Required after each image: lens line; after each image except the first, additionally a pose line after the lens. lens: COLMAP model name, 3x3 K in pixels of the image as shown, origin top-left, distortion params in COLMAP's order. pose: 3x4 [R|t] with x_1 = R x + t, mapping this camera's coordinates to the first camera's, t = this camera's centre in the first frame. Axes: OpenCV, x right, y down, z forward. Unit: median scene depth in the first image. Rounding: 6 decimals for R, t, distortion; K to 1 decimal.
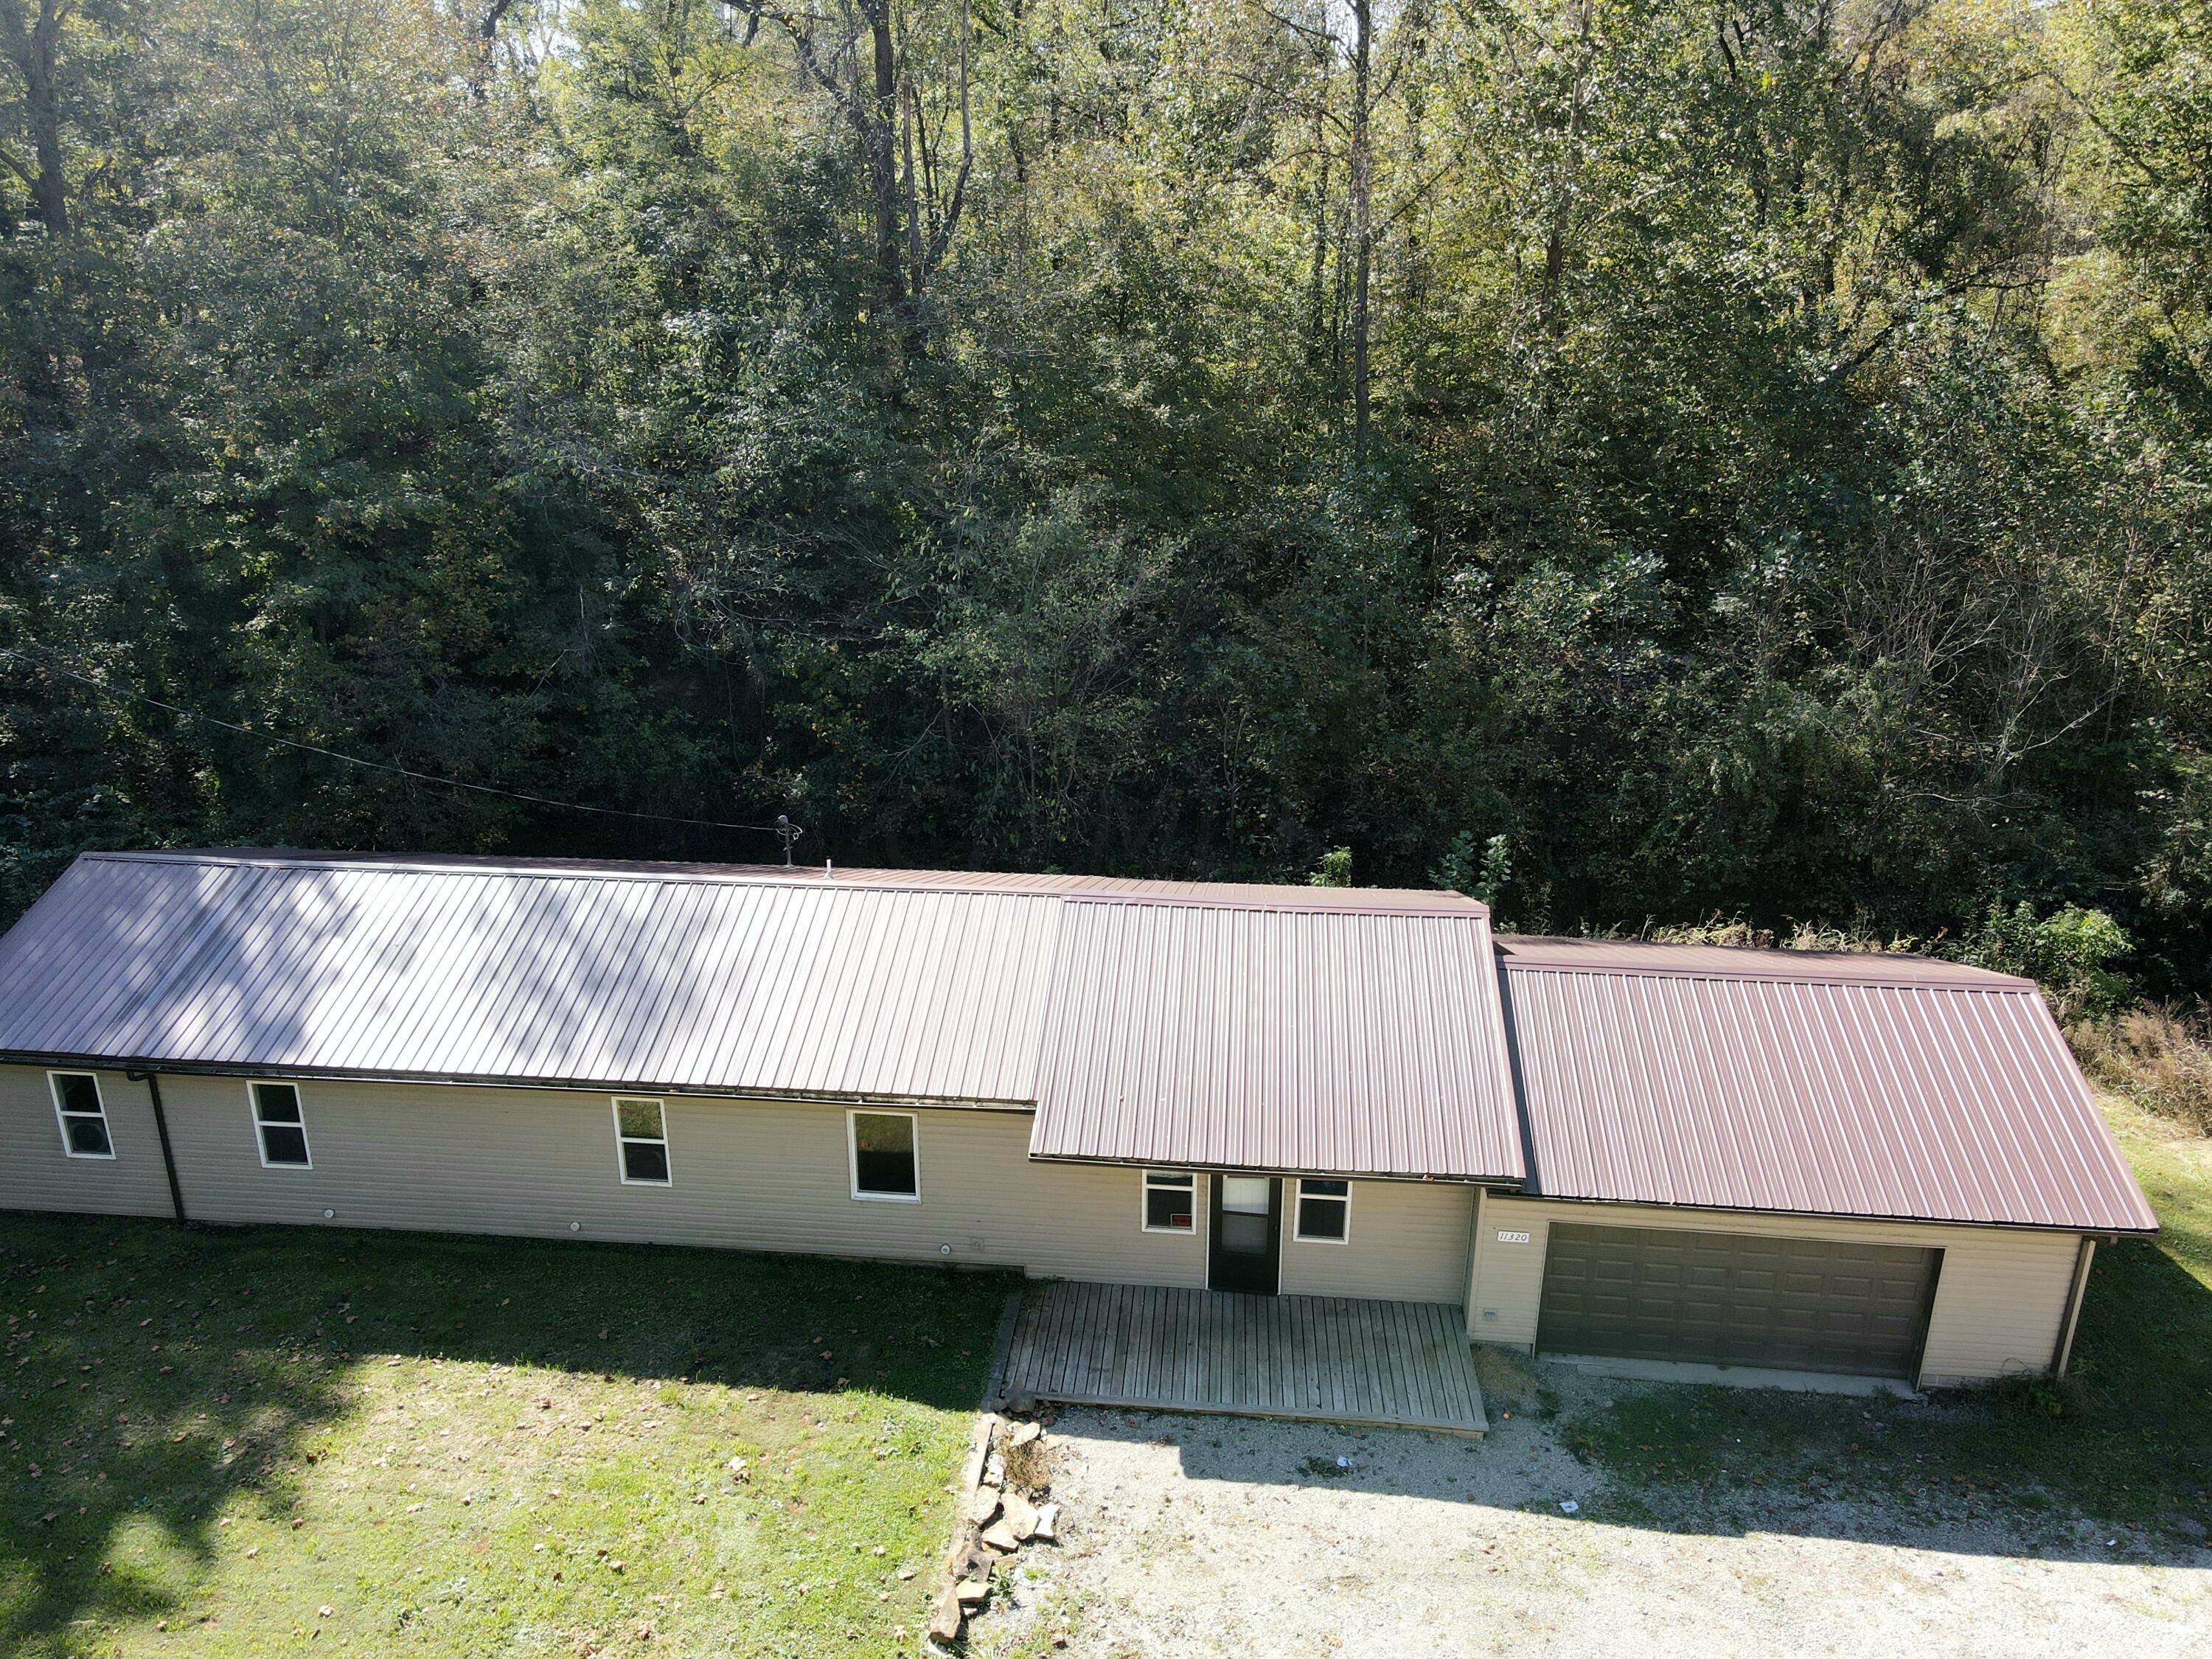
lens RADIAL K [[1589.1, 0, 1056.3], [0, 1589.1, 828.9], [0, 0, 1]] dist [0.034263, 0.000483]
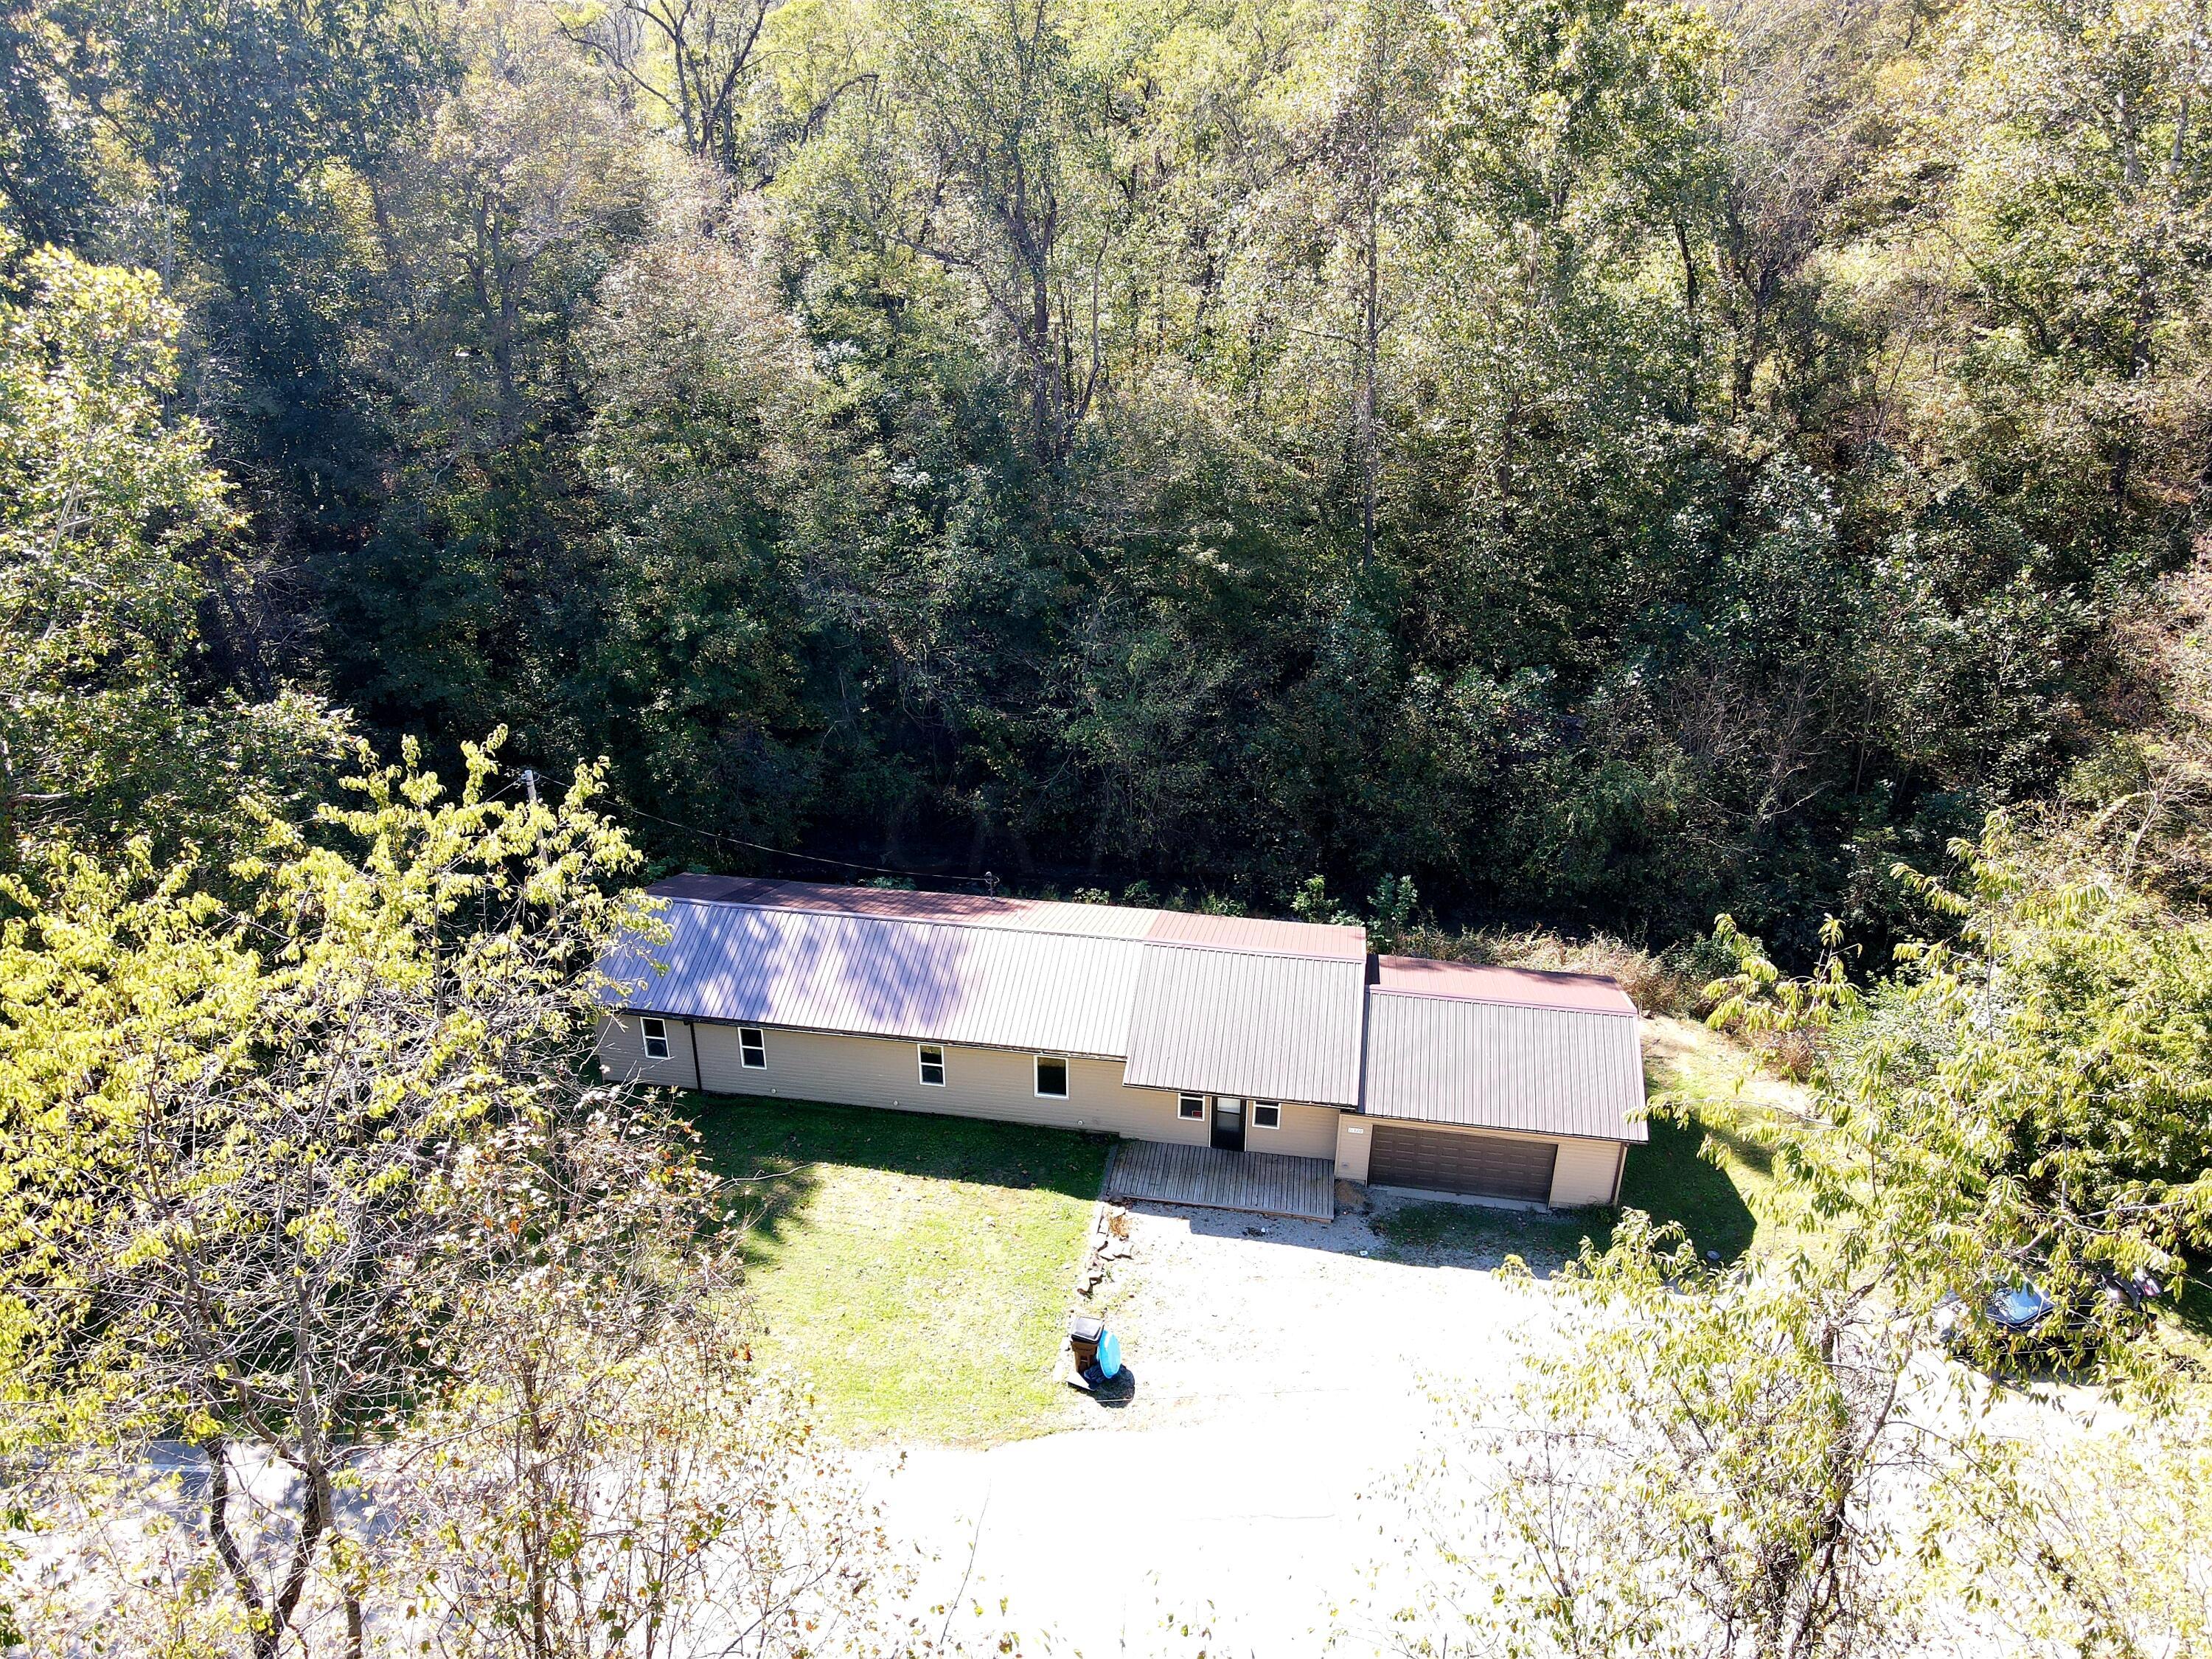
lens RADIAL K [[1589.1, 0, 1056.3], [0, 1589.1, 828.9], [0, 0, 1]] dist [0.034263, 0.000483]
pose [[0.997745, 0.027077, -0.061410, 0.013833], [-0.019003, 0.991536, 0.128431, -0.374167], [0.064368, -0.126975, 0.989815, -0.978582]]
